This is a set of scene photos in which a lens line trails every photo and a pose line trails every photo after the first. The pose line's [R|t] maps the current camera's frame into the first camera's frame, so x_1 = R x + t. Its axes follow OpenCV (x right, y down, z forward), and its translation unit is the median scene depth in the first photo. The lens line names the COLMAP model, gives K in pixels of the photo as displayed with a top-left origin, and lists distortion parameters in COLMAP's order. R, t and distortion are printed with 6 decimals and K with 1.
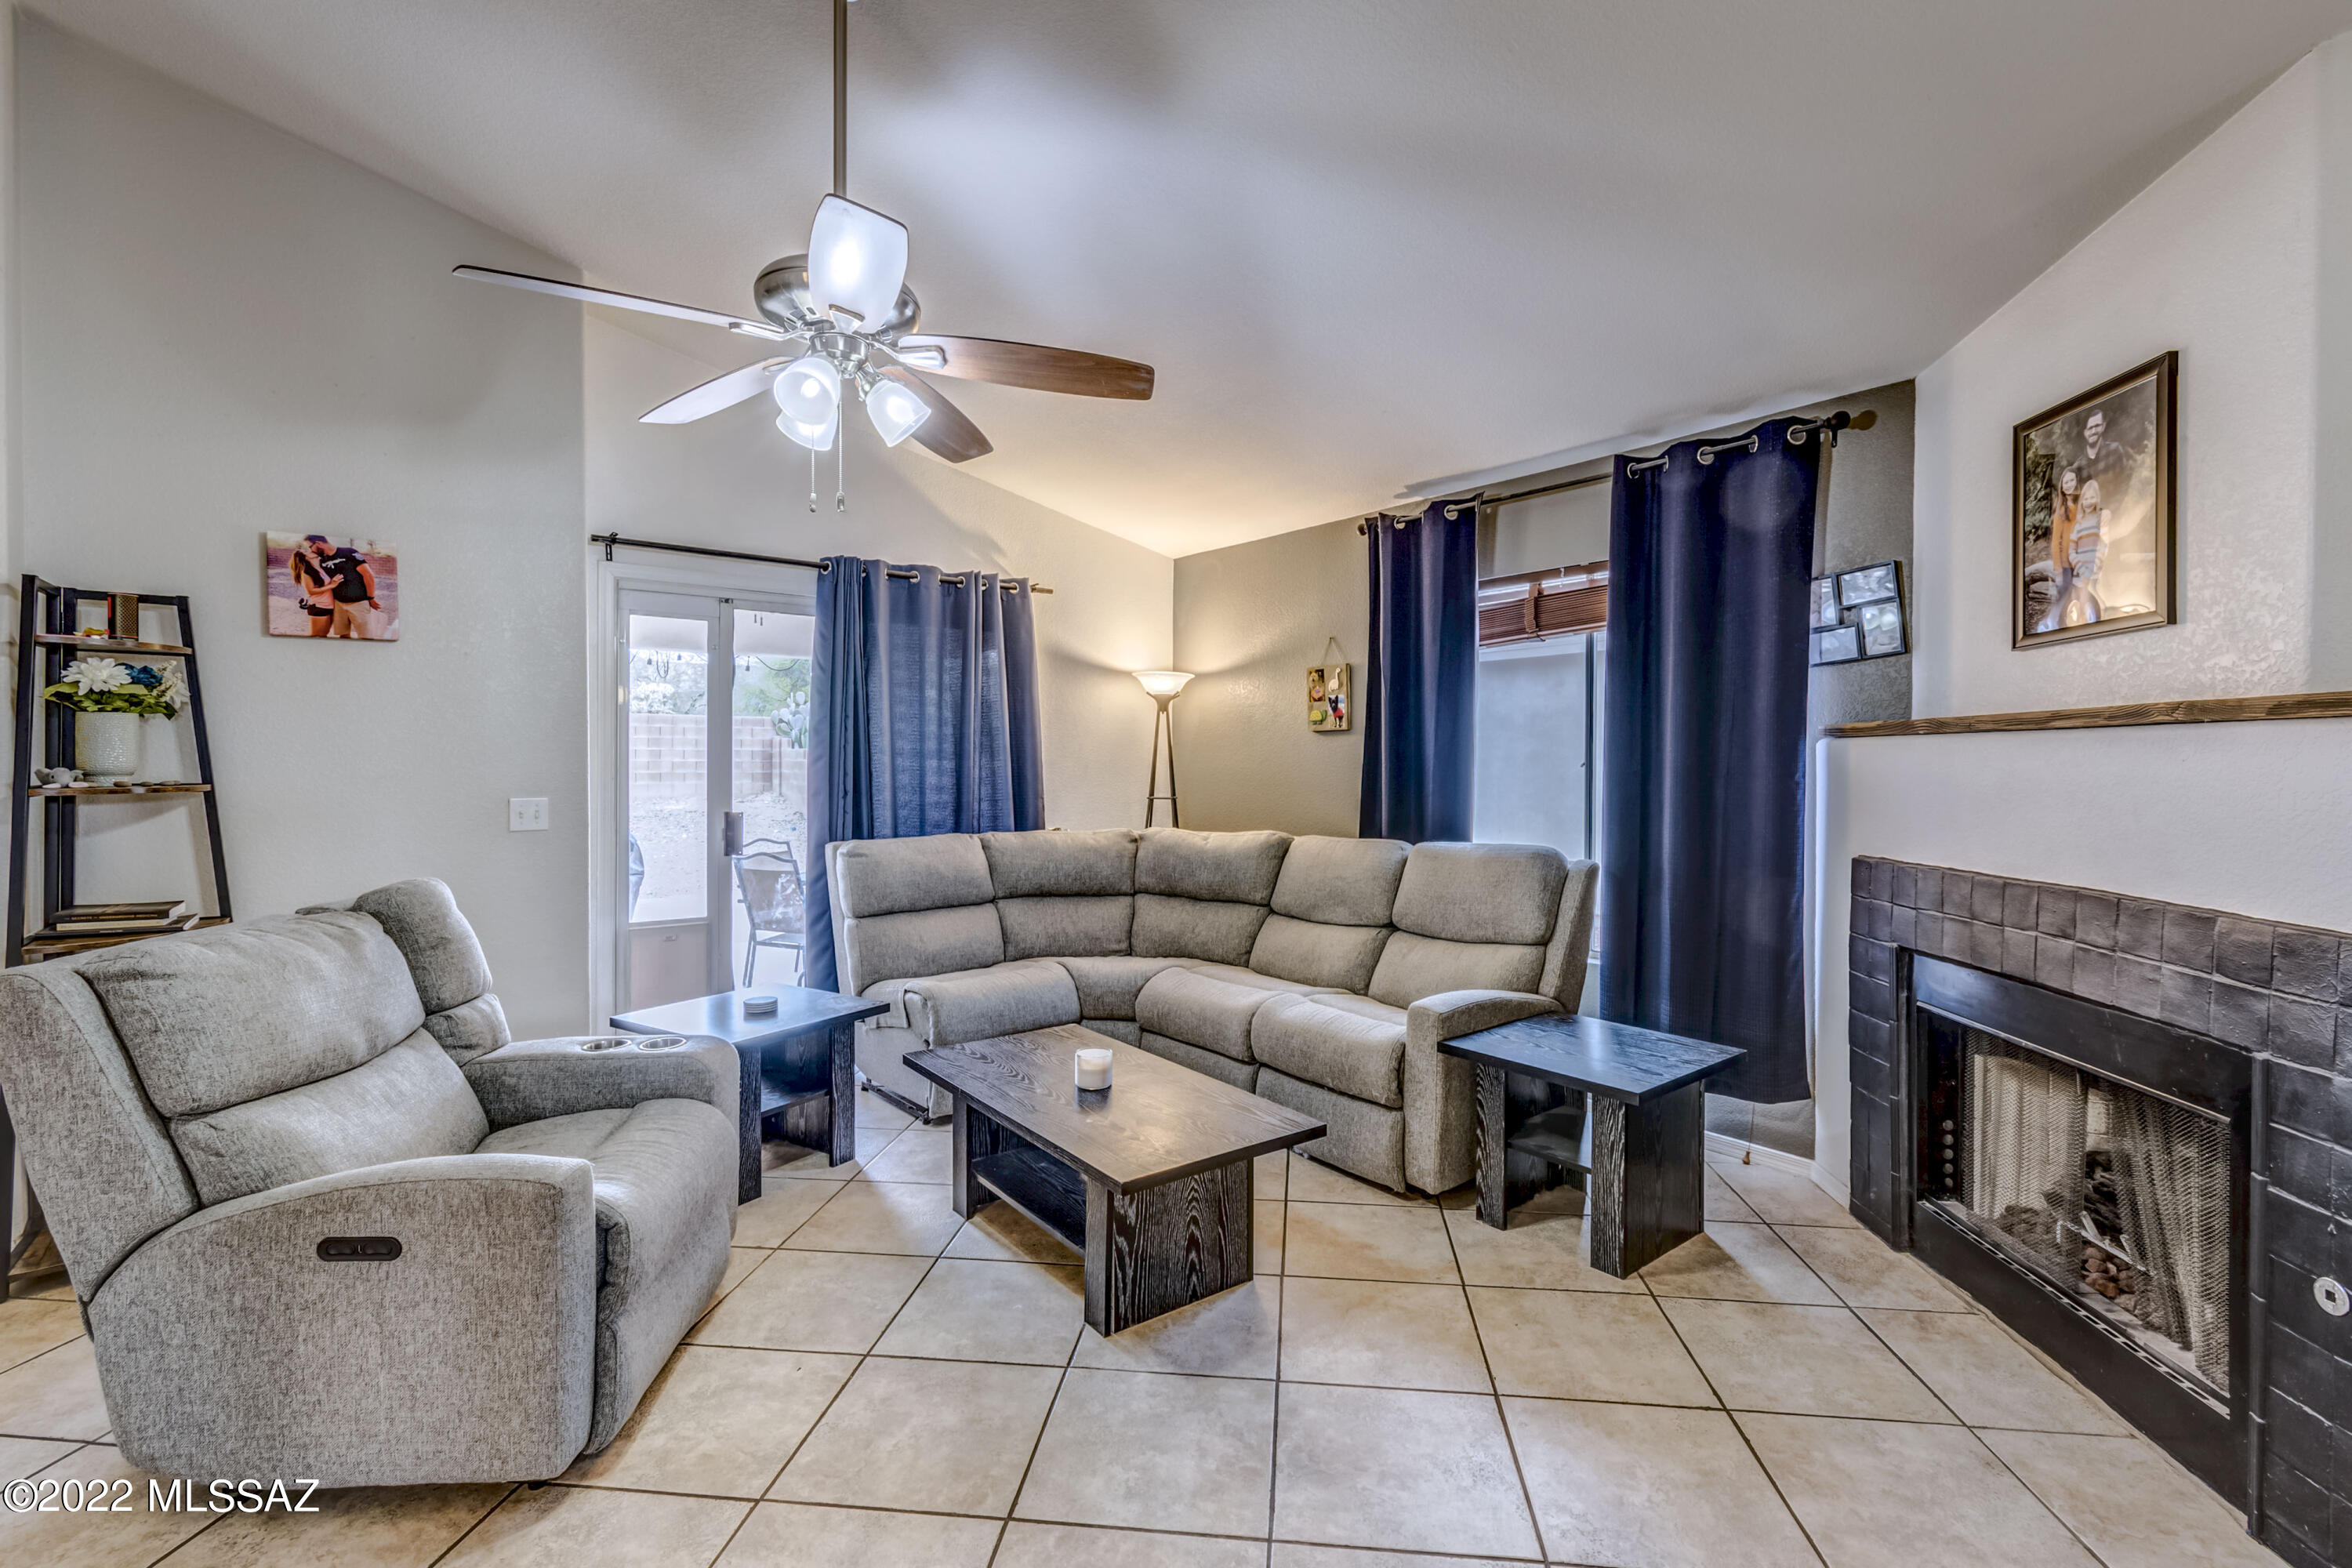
lens RADIAL K [[1051.1, 0, 1174.9], [0, 1051.1, 745.8], [0, 0, 1]] dist [0.001285, 0.000049]
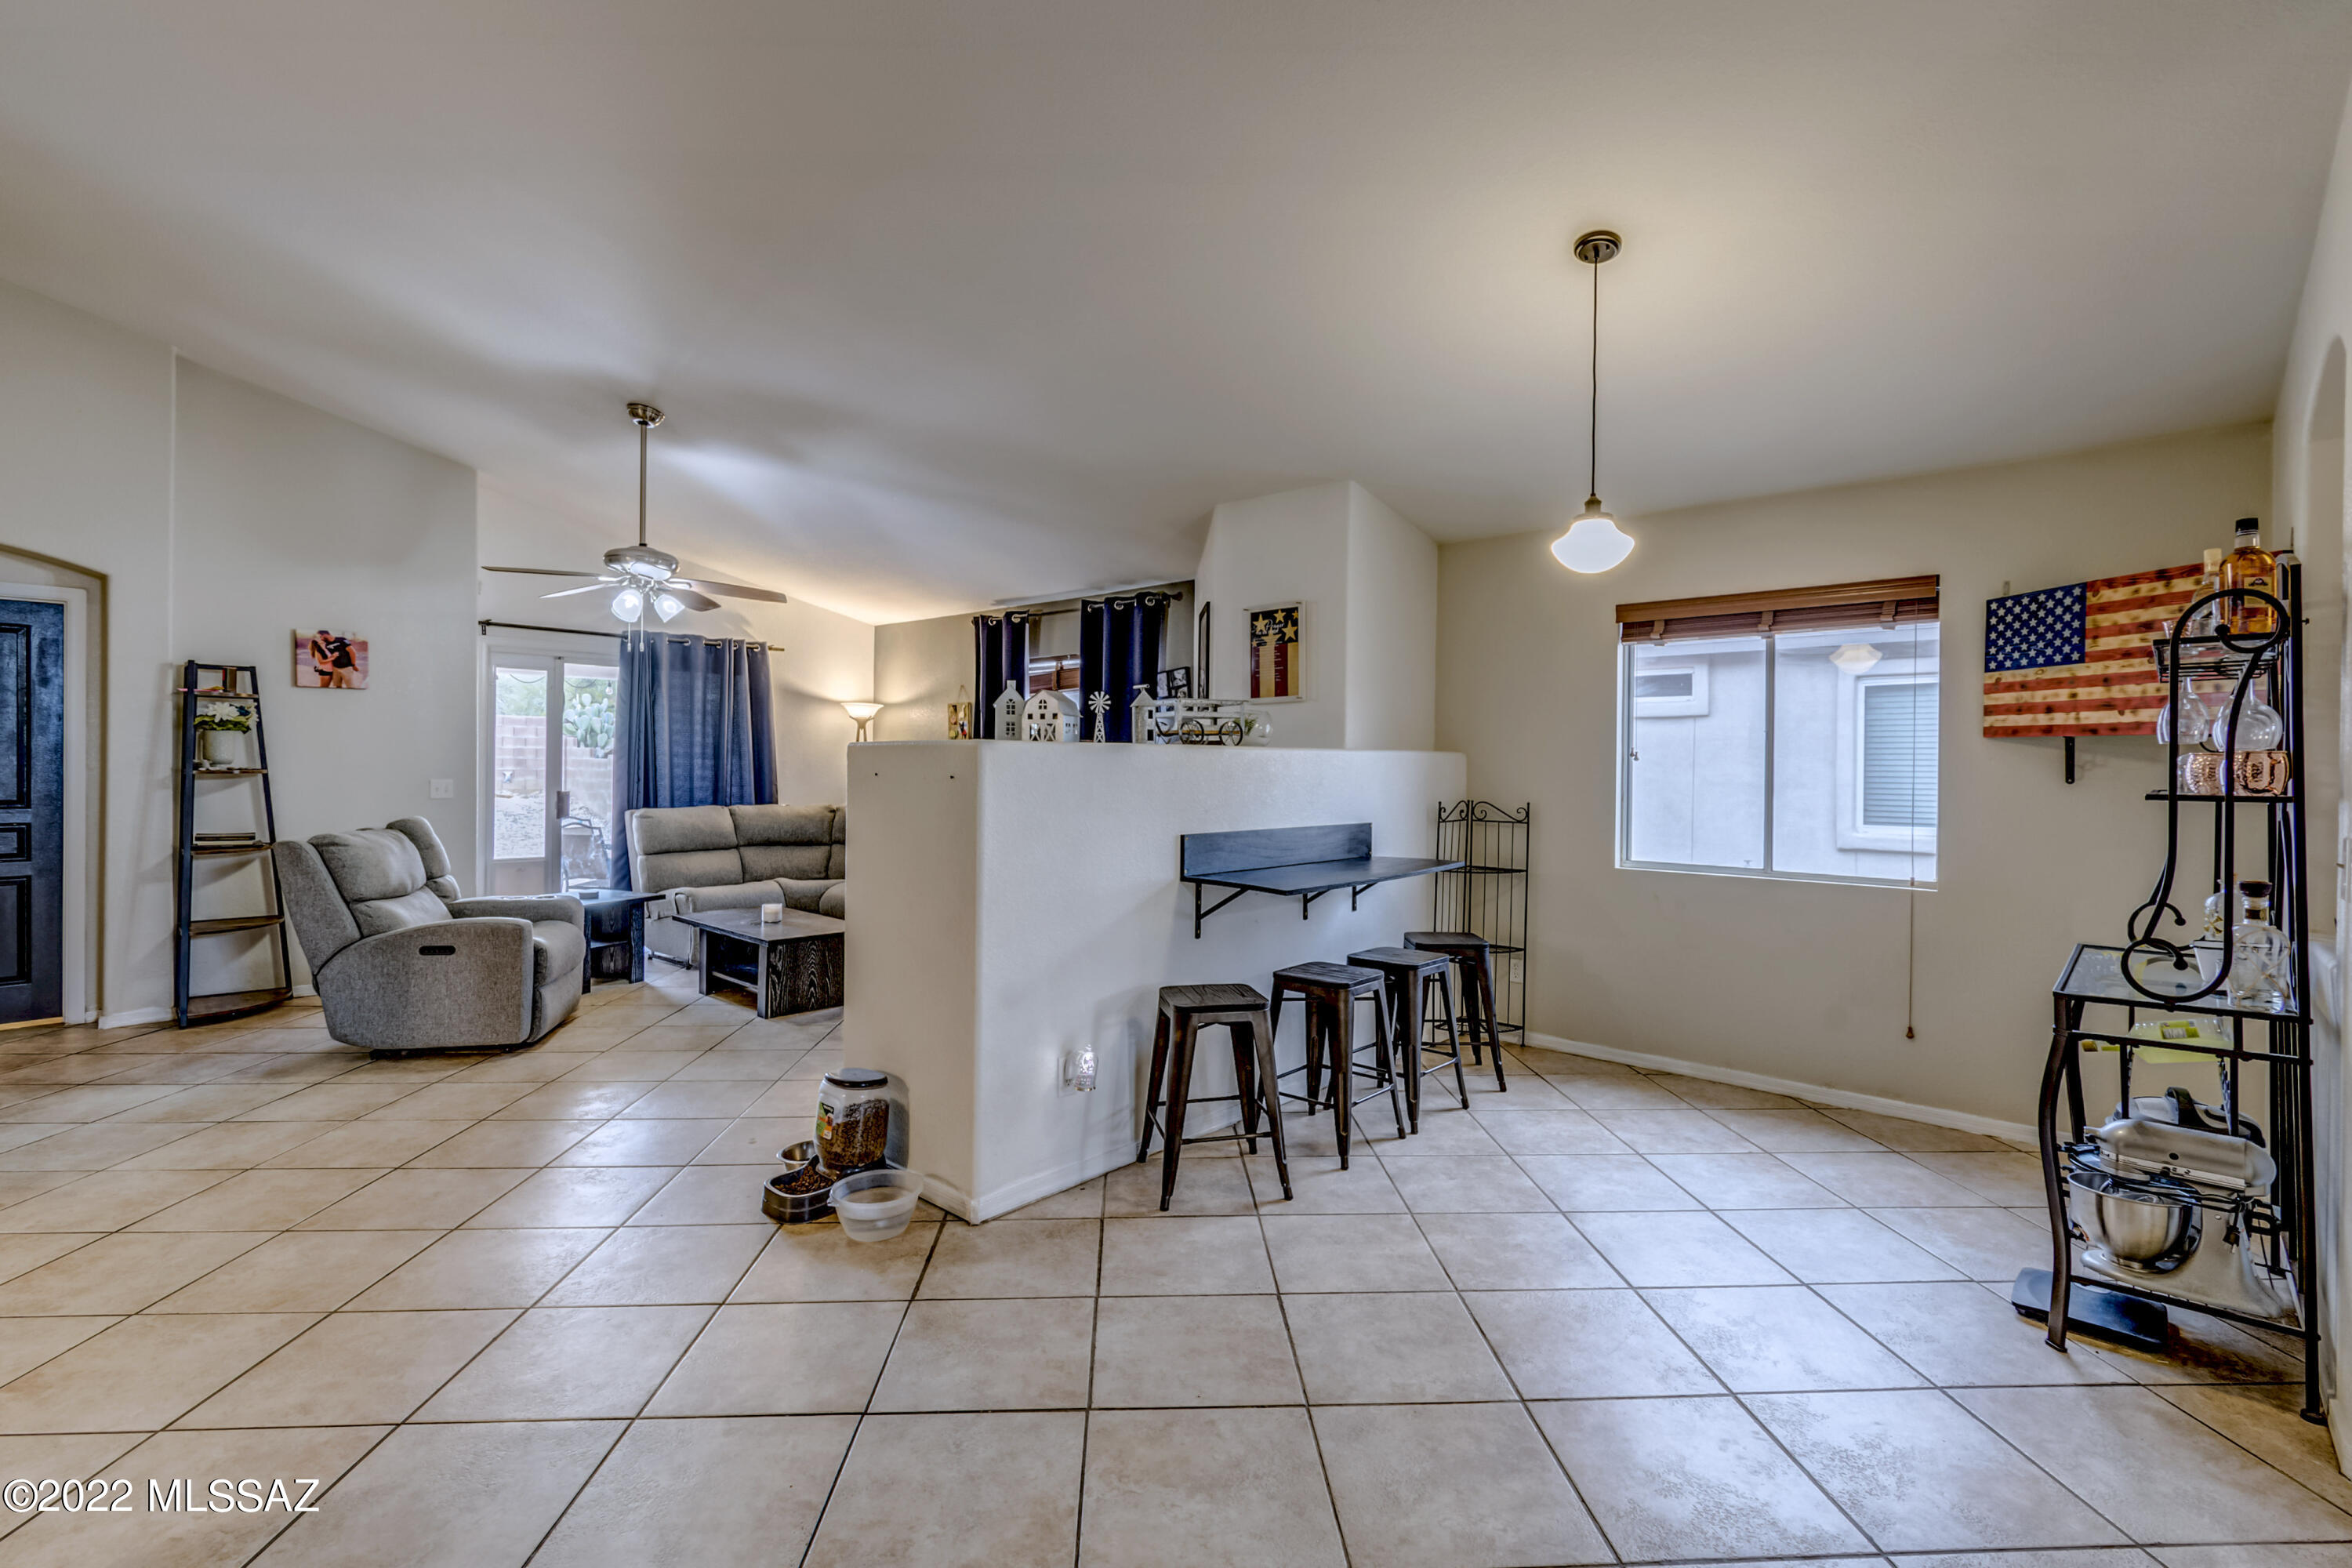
lens RADIAL K [[1076.2, 0, 1181.2], [0, 1076.2, 753.8], [0, 0, 1]] dist [0.002549, 0.000189]
pose [[0.985467, 0.009175, 0.169622, 0.257906], [-0.010131, 0.999937, 0.004774, -0.012166], [-0.169567, -0.006423, 0.985498, -0.878237]]
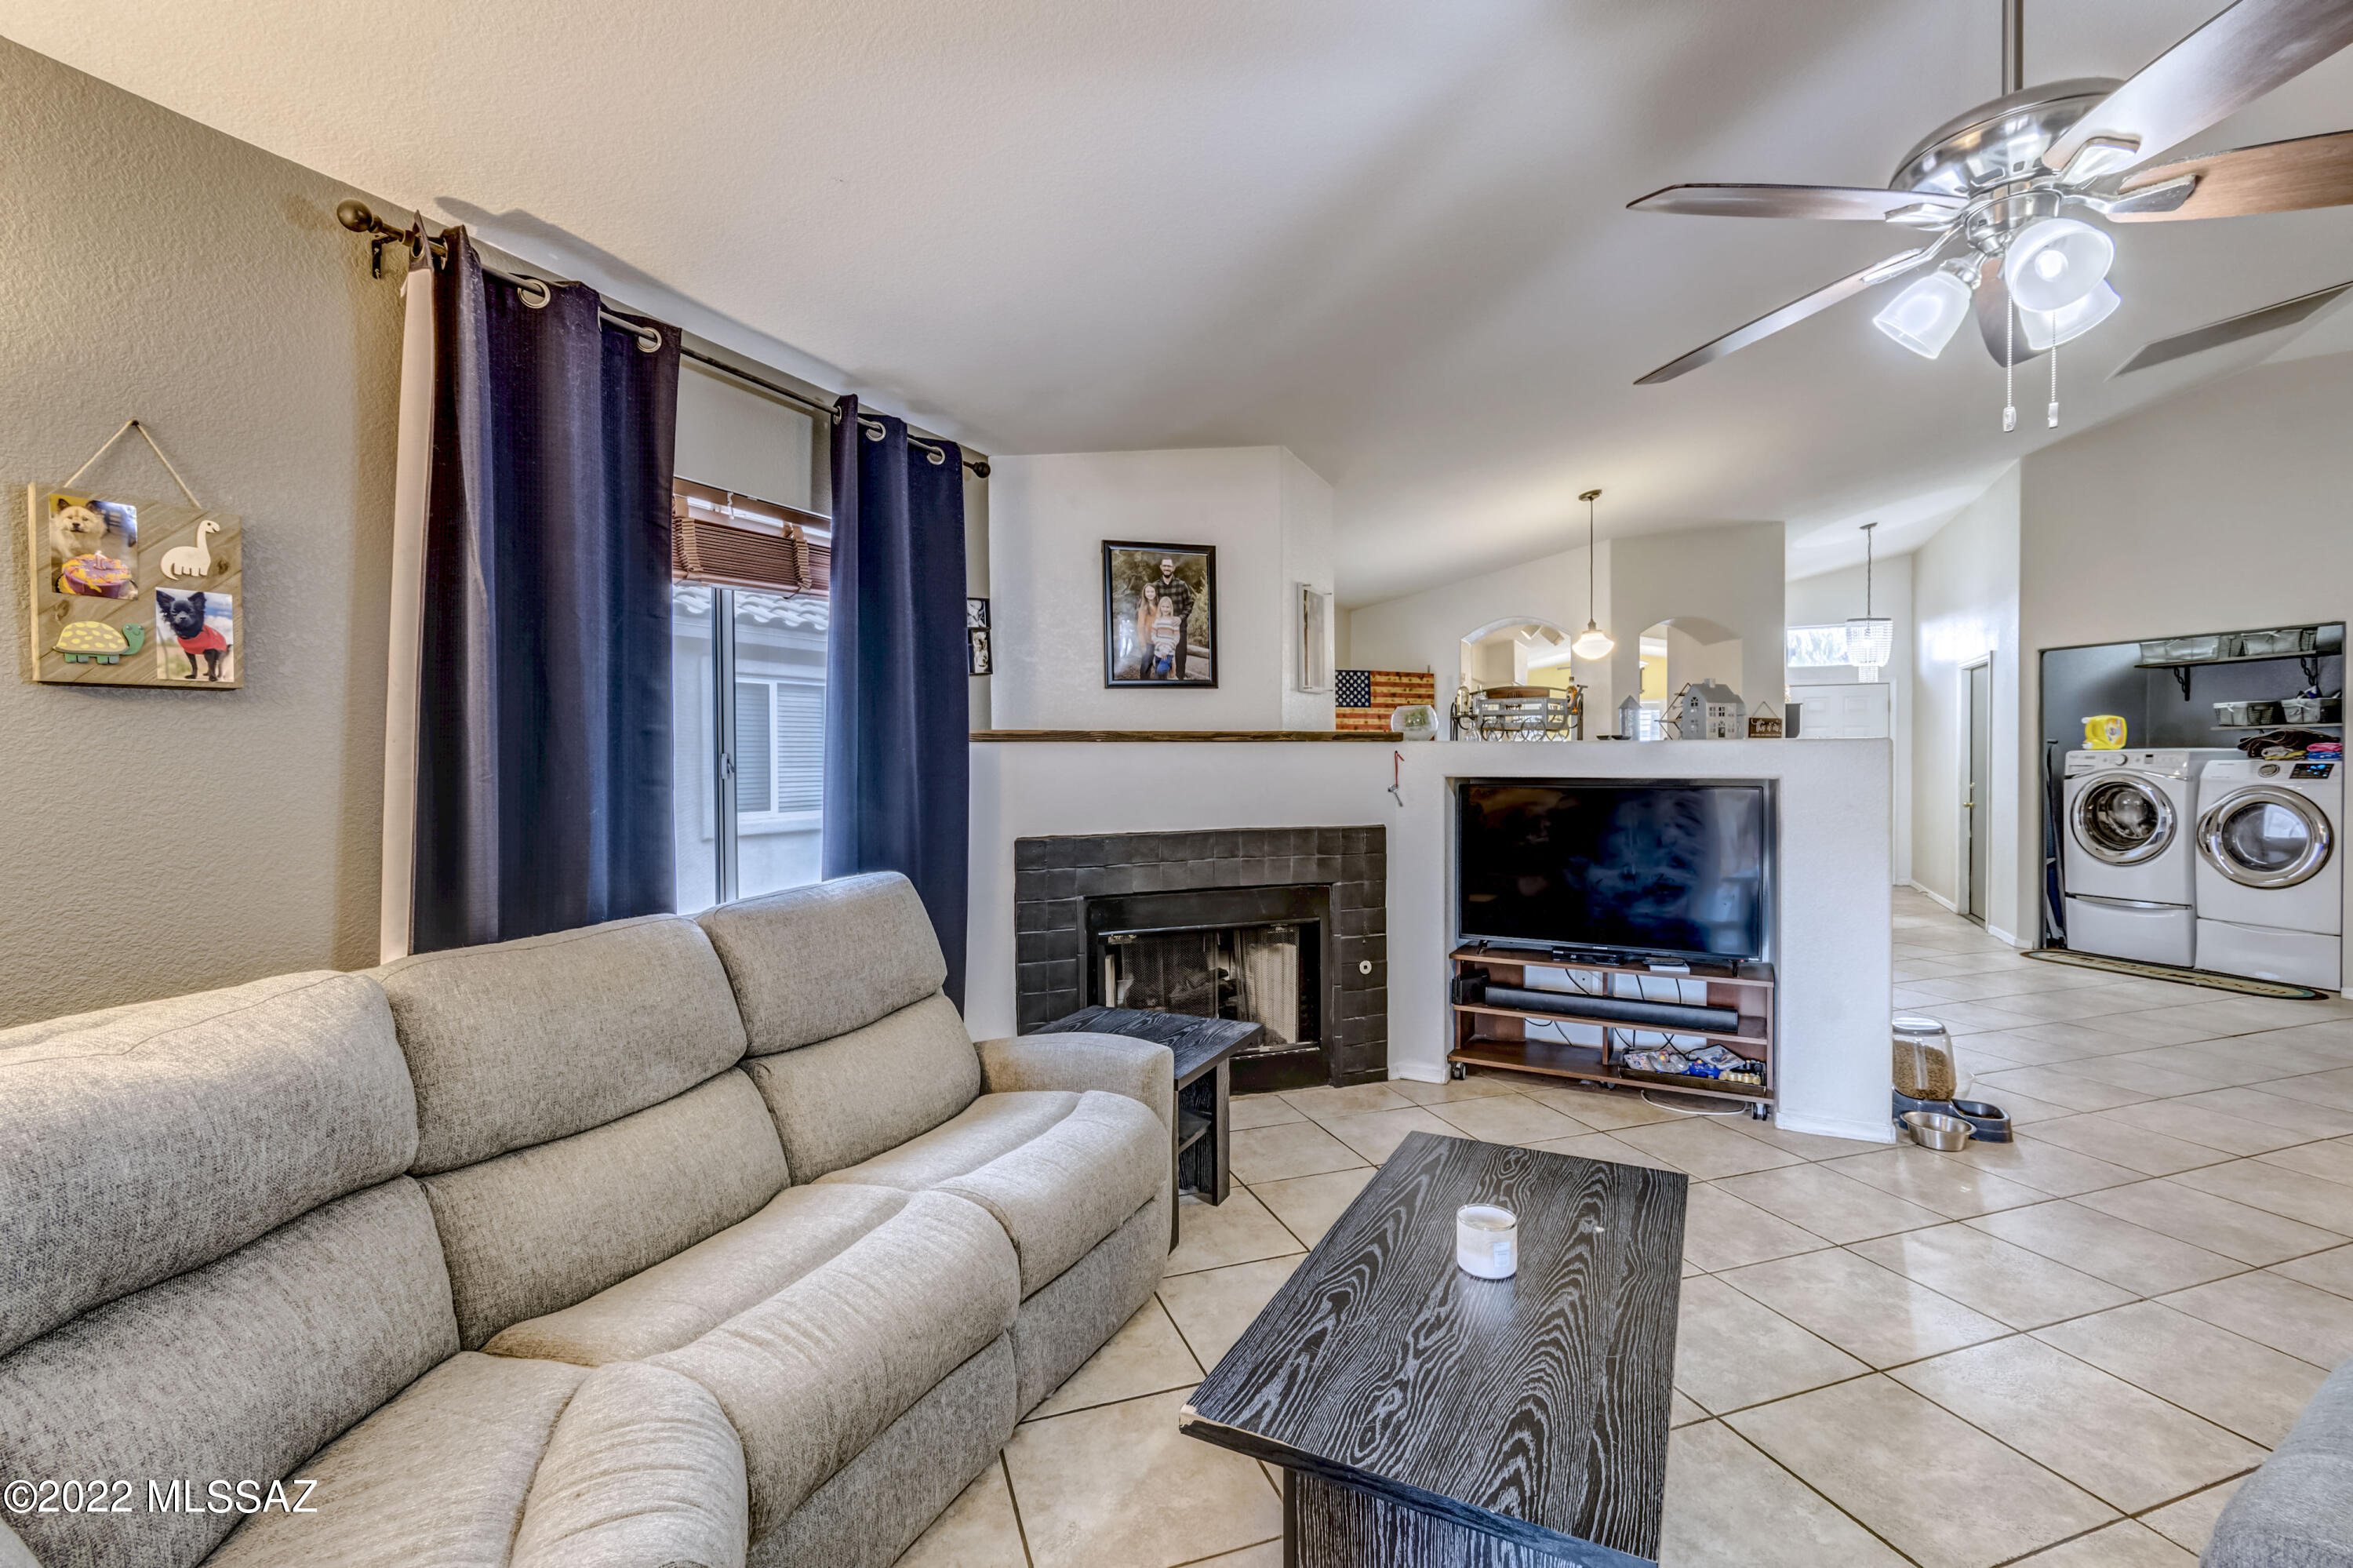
lens RADIAL K [[1033.0, 0, 1182.0], [0, 1033.0, 754.3], [0, 0, 1]] dist [0.000098, -0.000320]
pose [[-0.440945, 0.002738, 0.897530, -0.410726], [-0.007813, 0.999946, -0.006889, 0.010631], [-0.897500, -0.010050, -0.440899, 1.072618]]
